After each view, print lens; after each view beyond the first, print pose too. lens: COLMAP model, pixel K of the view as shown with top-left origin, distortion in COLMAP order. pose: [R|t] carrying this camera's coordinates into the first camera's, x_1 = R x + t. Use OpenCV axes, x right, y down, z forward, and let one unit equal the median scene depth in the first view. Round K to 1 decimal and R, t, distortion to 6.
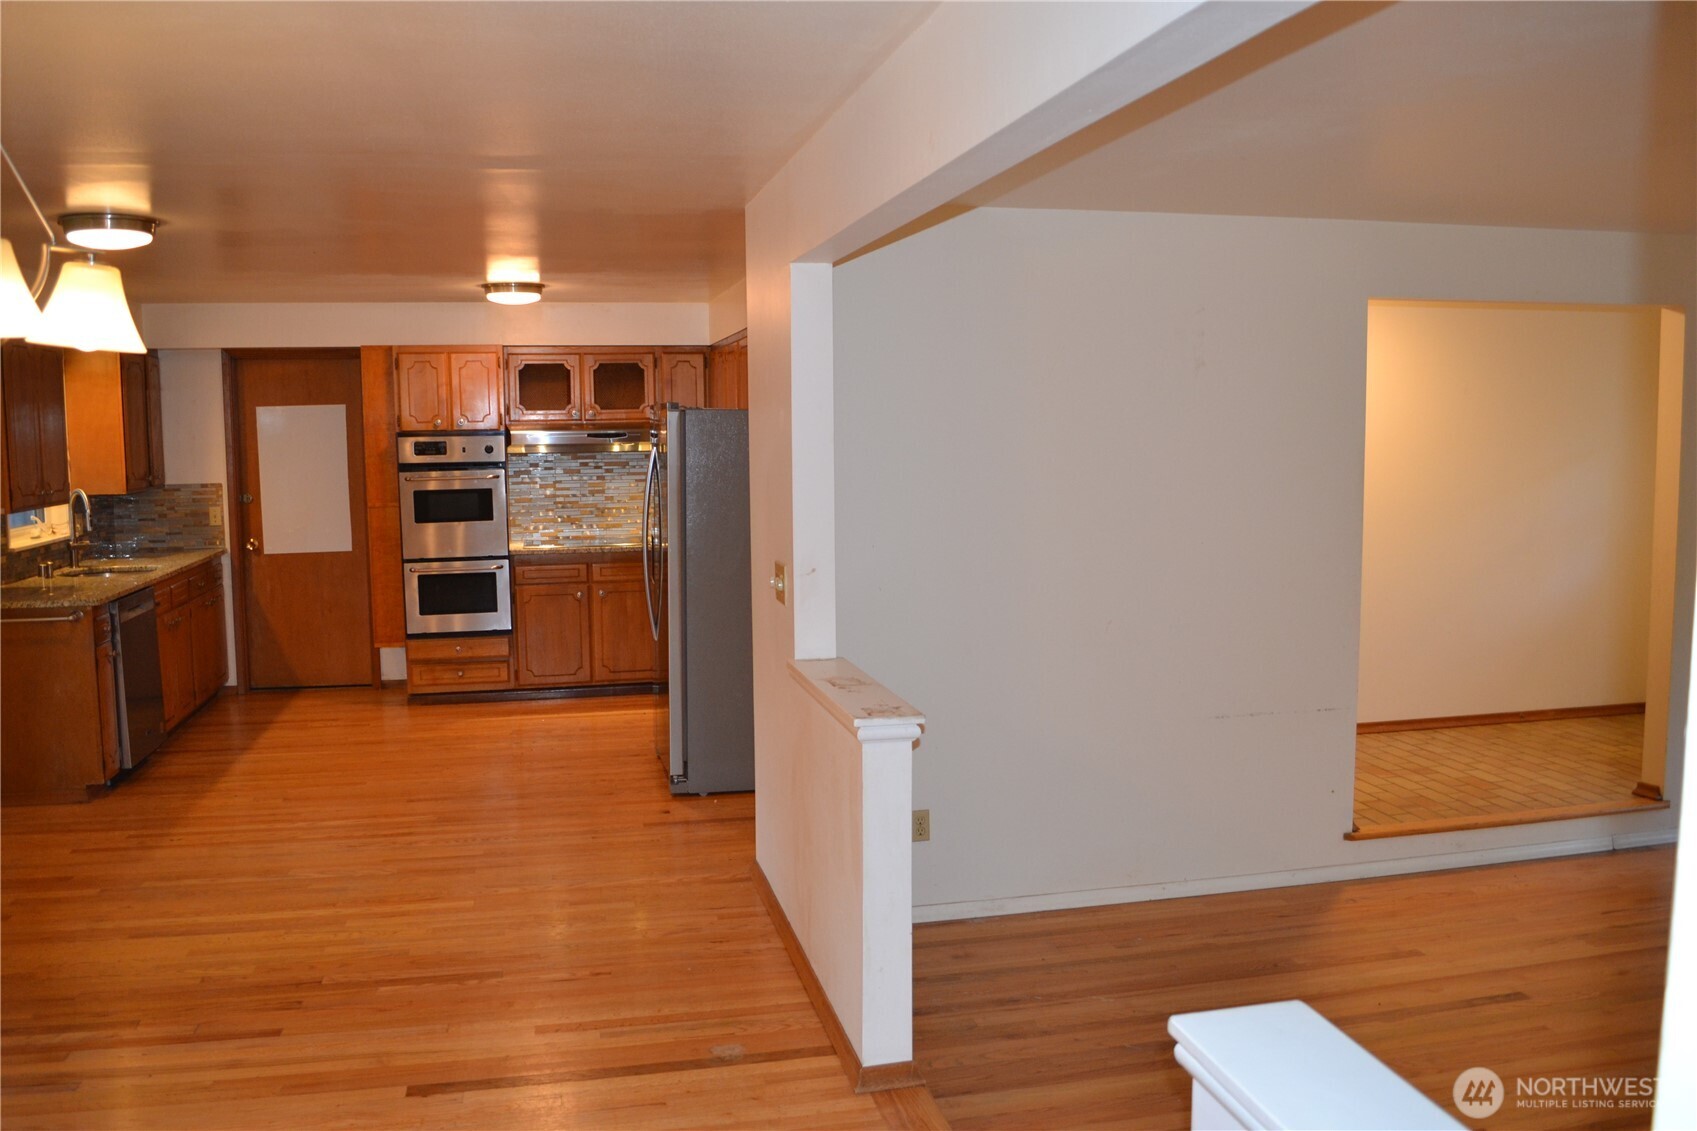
lens RADIAL K [[1352.9, 0, 840.0], [0, 1352.9, 561.0], [0, 0, 1]] dist [-0.080763, 0.007081]
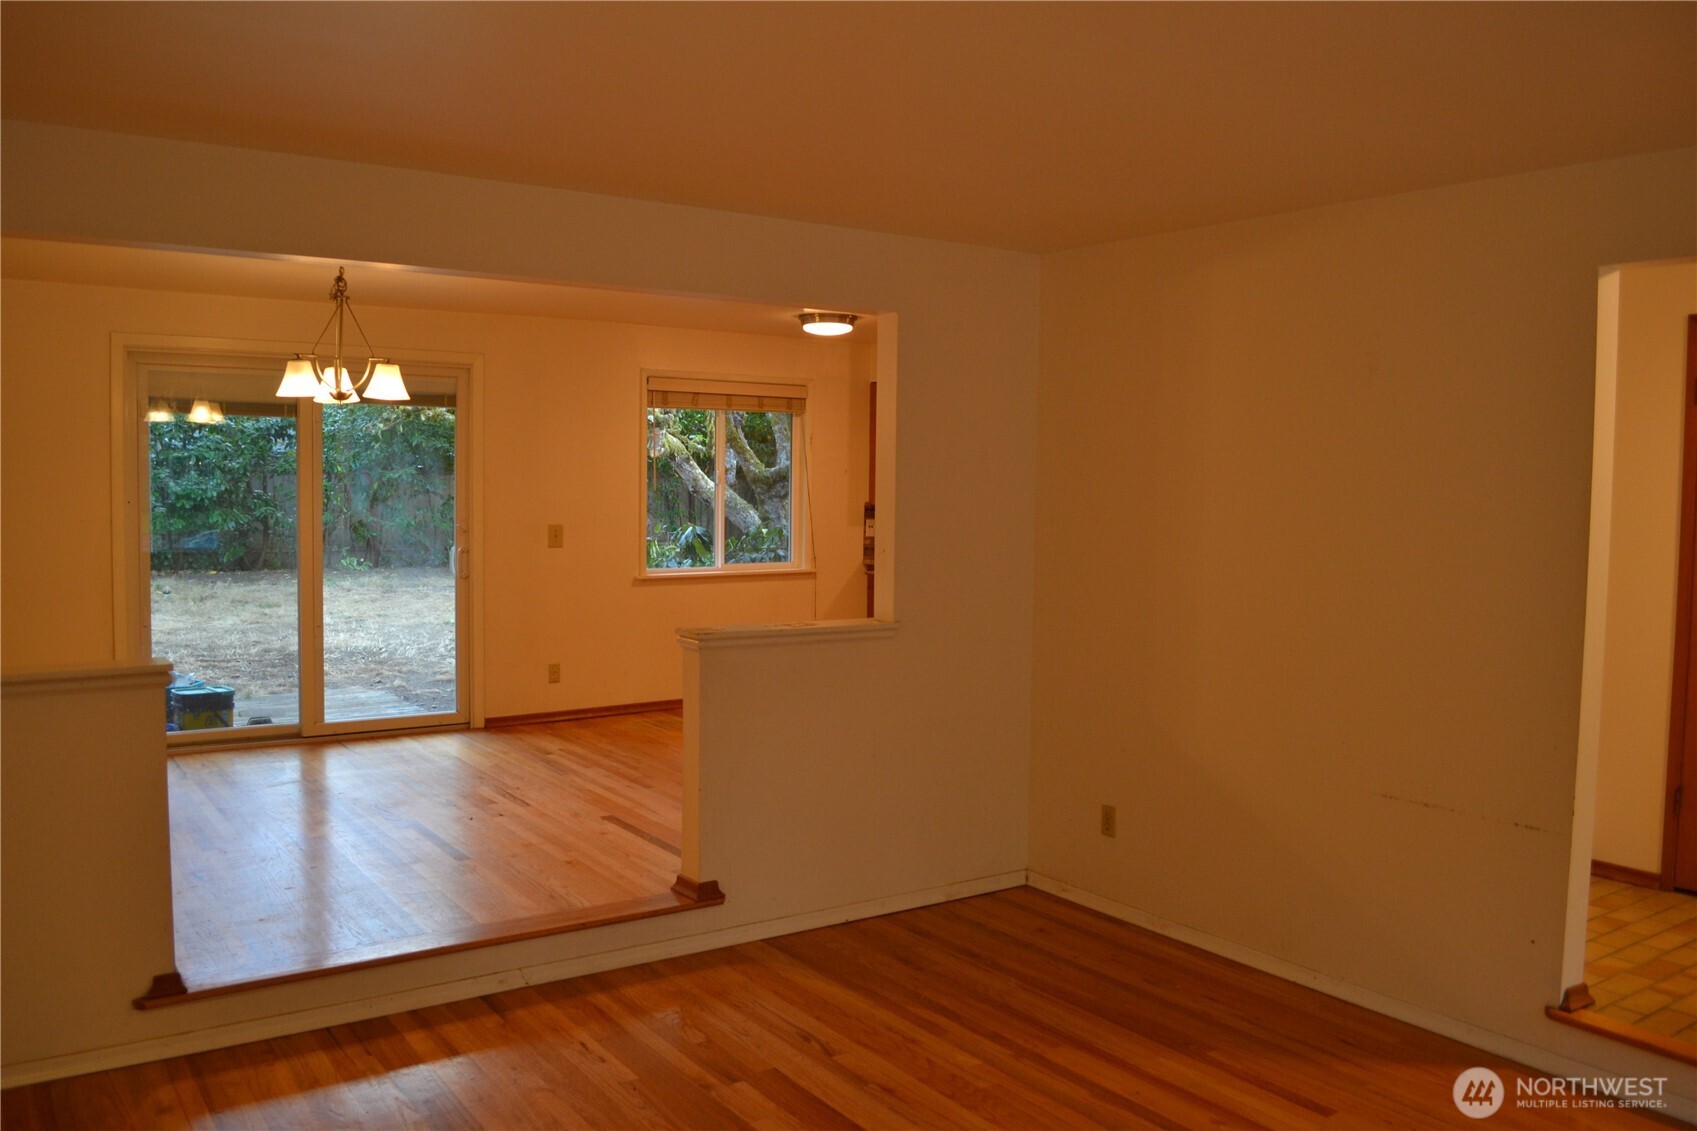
lens RADIAL K [[1352.9, 0, 840.0], [0, 1352.9, 561.0], [0, 0, 1]] dist [-0.080763, 0.007081]
pose [[0.379172, 0.068007, -0.922824, 0.597334], [-0.113742, 0.993158, 0.026456, -0.006750], [0.918309, 0.094933, 0.384313, 0.241878]]
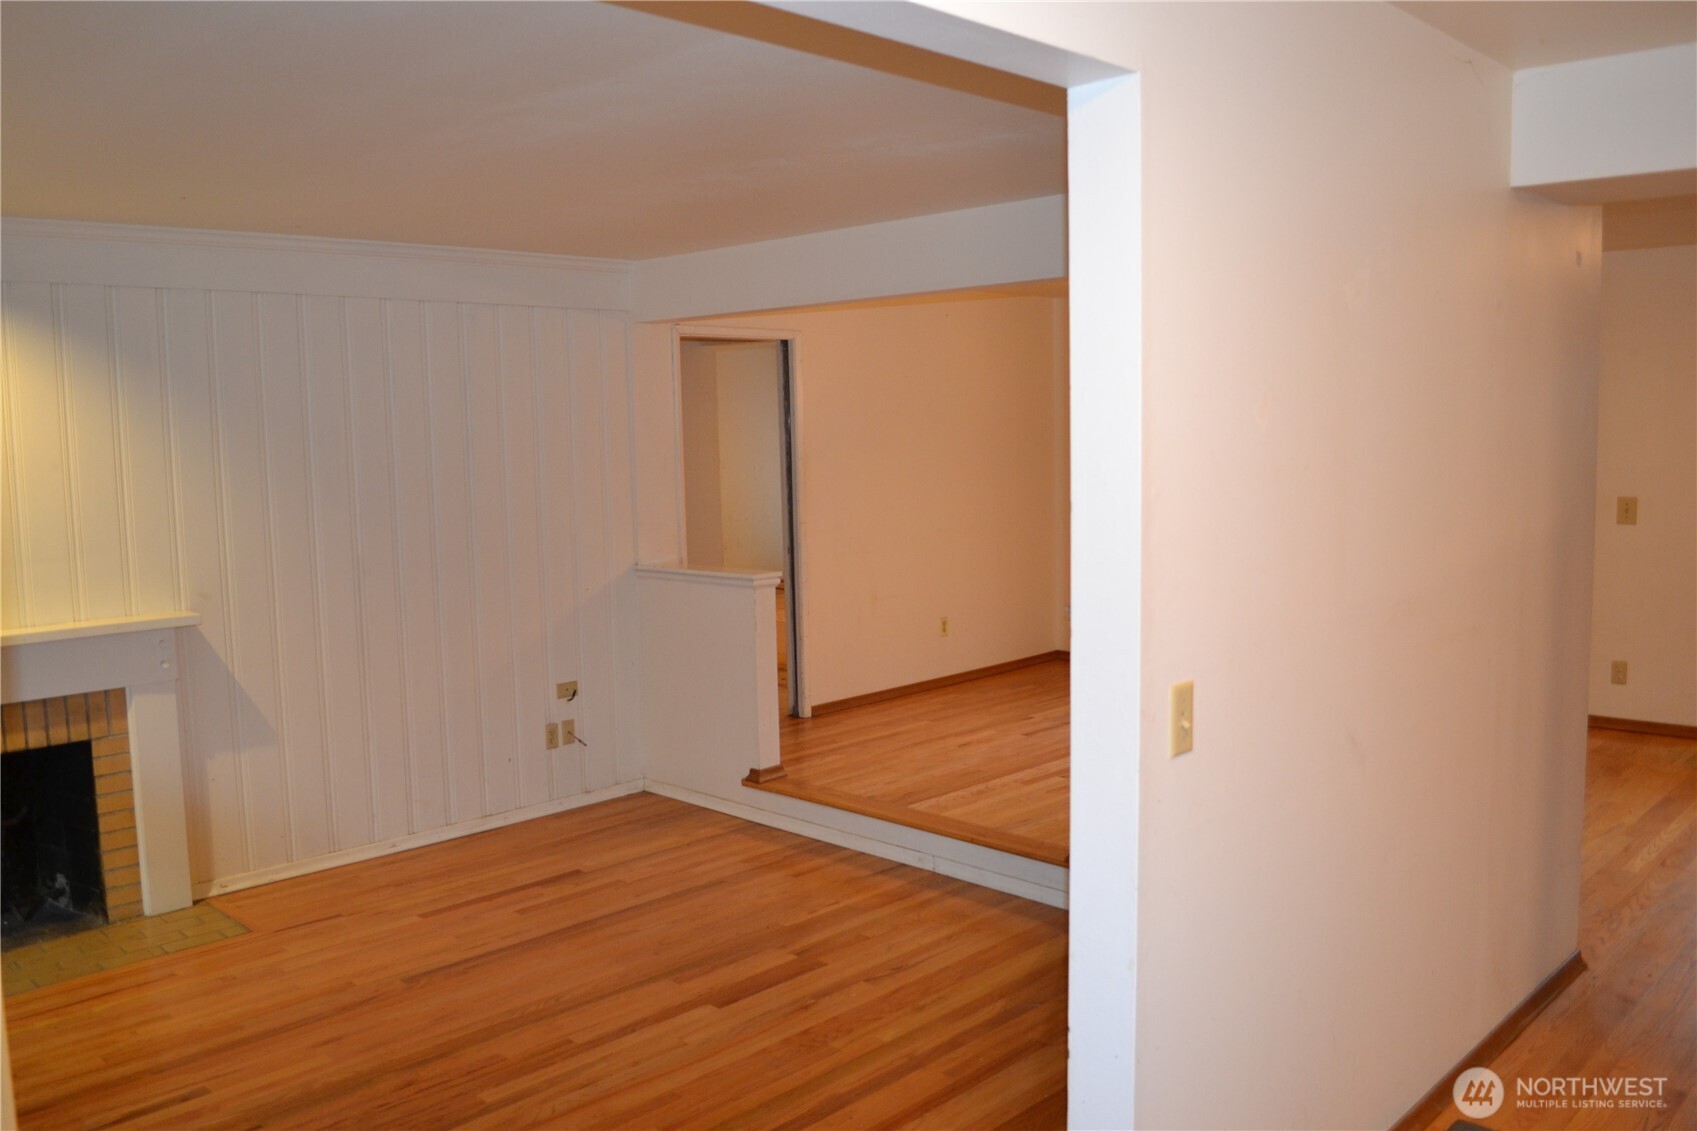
lens RADIAL K [[1357.7, 0, 840.3], [0, 1357.7, 570.4], [0, 0, 1]] dist [-0.080615, 0.006153]
pose [[-0.836638, 0.080047, -0.541876, 0.448763], [-0.034610, 0.979563, 0.198139, -0.087704], [0.546662, 0.184525, -0.816769, 0.864601]]
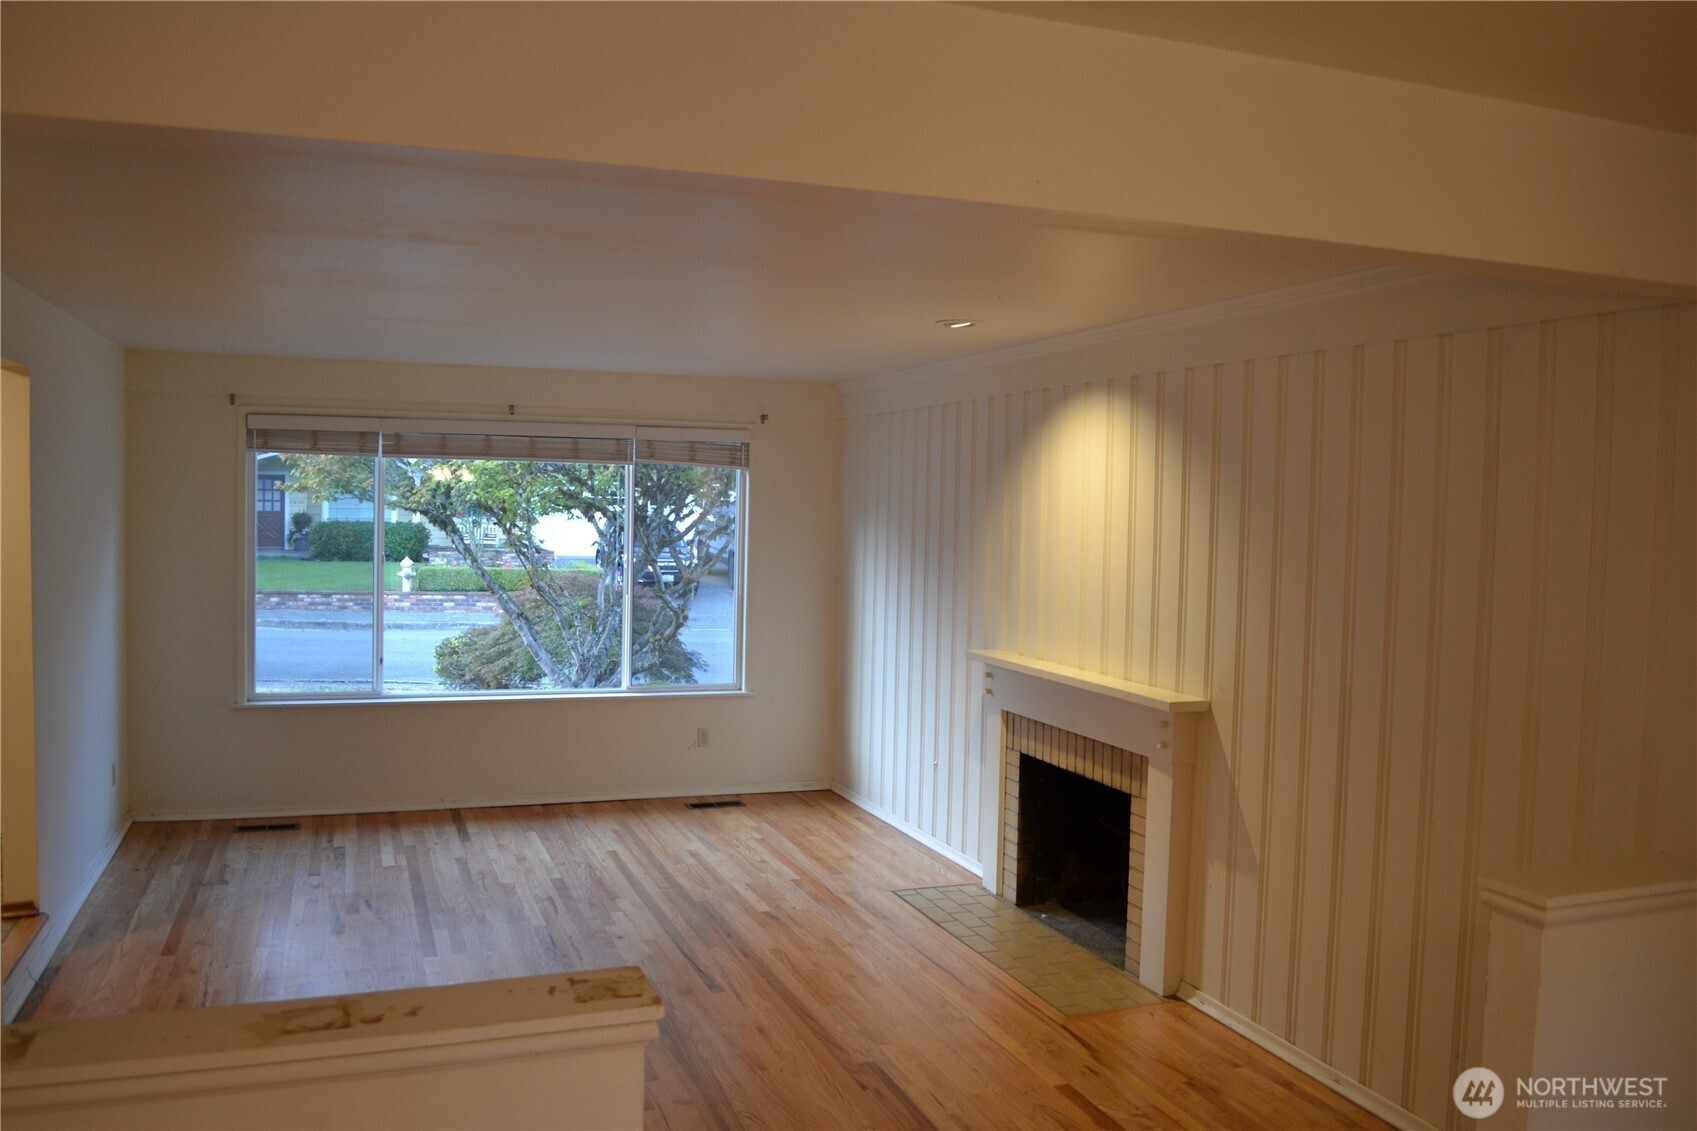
lens RADIAL K [[1357.7, 0, 840.3], [0, 1357.7, 570.4], [0, 0, 1]] dist [-0.080615, 0.006153]
pose [[-0.138368, -0.053645, 0.988927, -0.235854], [0.087021, 0.994011, 0.066096, -0.046159], [-0.986550, 0.095203, -0.132871, 0.405880]]
